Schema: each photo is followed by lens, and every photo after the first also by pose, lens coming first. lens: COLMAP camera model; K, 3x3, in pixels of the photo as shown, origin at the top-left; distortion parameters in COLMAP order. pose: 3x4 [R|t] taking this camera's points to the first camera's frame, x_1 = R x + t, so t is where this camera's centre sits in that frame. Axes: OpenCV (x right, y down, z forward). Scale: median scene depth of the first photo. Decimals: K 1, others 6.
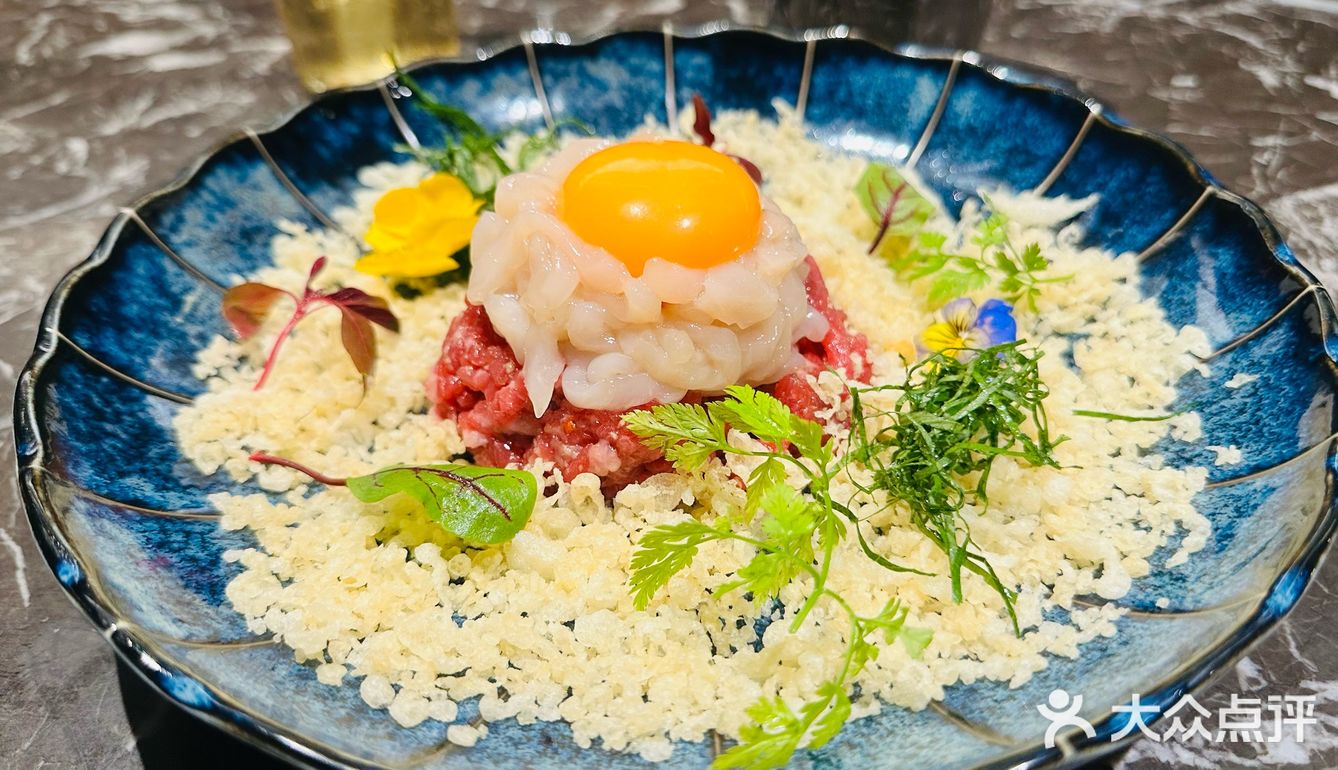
lens RADIAL K [[965.5, 0, 669.0], [0, 965.5, 385.0], [0, 0, 1]] dist [0.147690, -0.000015]
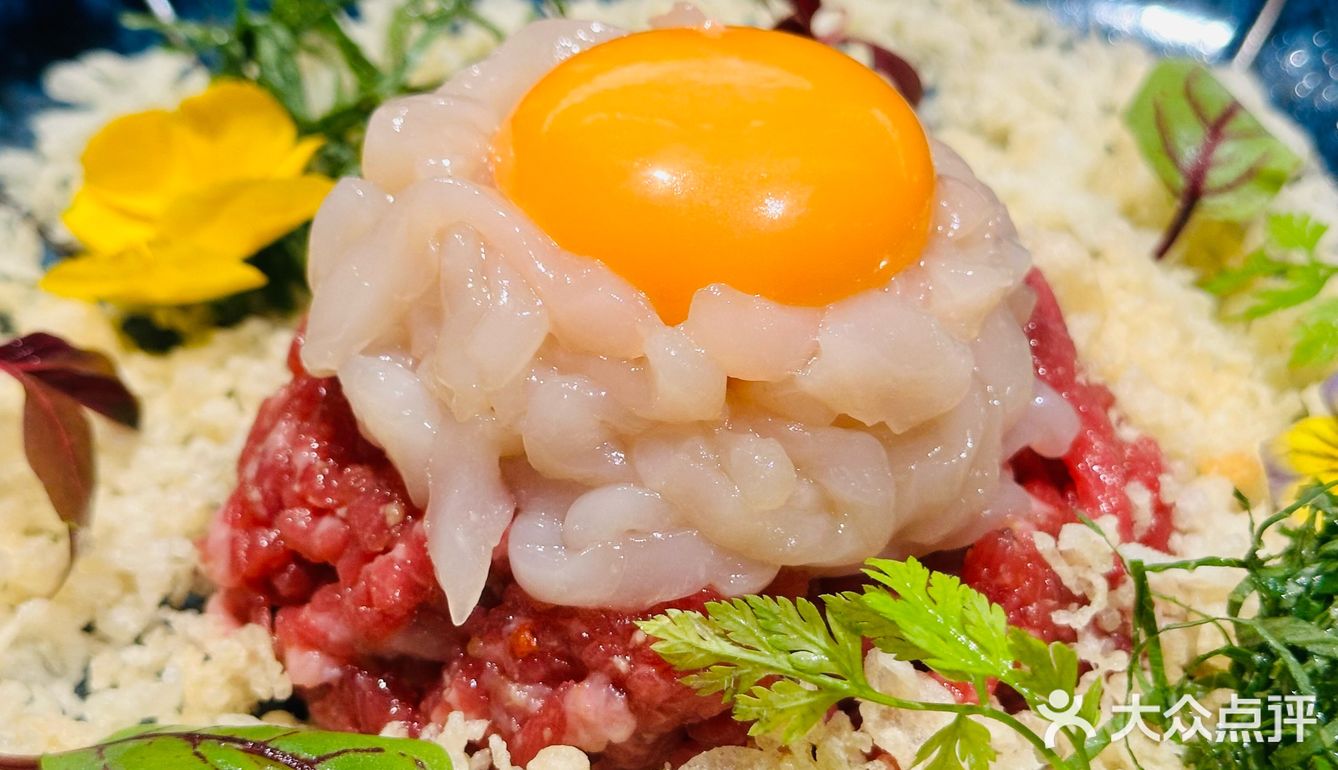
lens RADIAL K [[2279.9, 0, 669.0], [0, 2279.9, 385.0], [0, 0, 1]] dist [0.162486, -0.083000]
pose [[0.999927, 0.005868, 0.010567, -0.043692], [-0.005383, 0.998959, -0.045299, -0.029865], [-0.010822, 0.045239, 0.998918, -0.091885]]
